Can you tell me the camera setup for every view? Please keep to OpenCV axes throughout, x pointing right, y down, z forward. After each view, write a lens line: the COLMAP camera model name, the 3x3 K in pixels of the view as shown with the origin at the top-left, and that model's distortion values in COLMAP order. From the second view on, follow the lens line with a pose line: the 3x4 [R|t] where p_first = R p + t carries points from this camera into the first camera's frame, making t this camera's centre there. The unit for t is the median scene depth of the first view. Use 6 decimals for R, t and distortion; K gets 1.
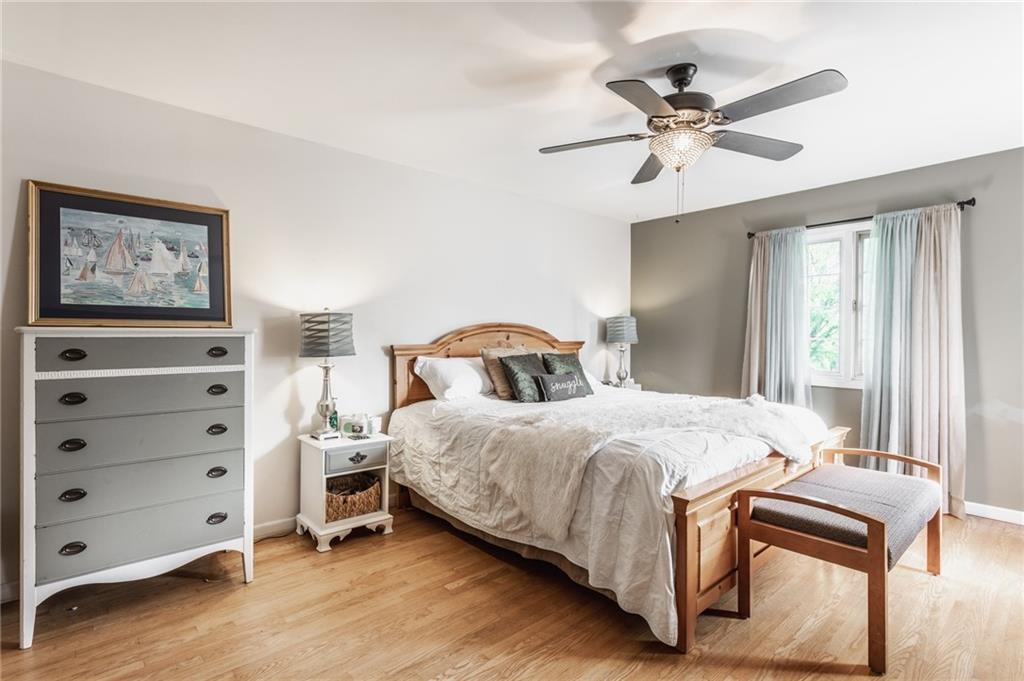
lens RADIAL K [[491.9, 0, 511.6], [0, 491.9, 348.4], [0, 0, 1]] dist [0.001841, 0.000587]
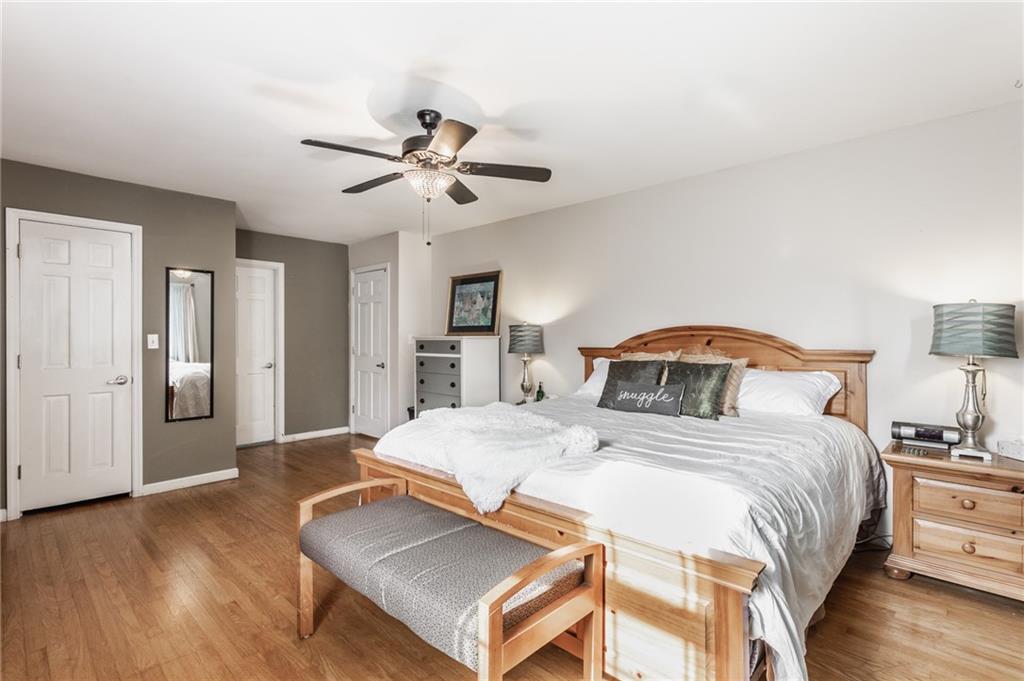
lens RADIAL K [[491.9, 0, 511.6], [0, 491.9, 348.4], [0, 0, 1]] dist [0.001841, 0.000587]
pose [[0.093756, 0.016699, -0.995455, 1.307907], [-0.031475, 0.999409, 0.013801, -0.021704], [0.995098, 0.030038, 0.094226, 0.930890]]
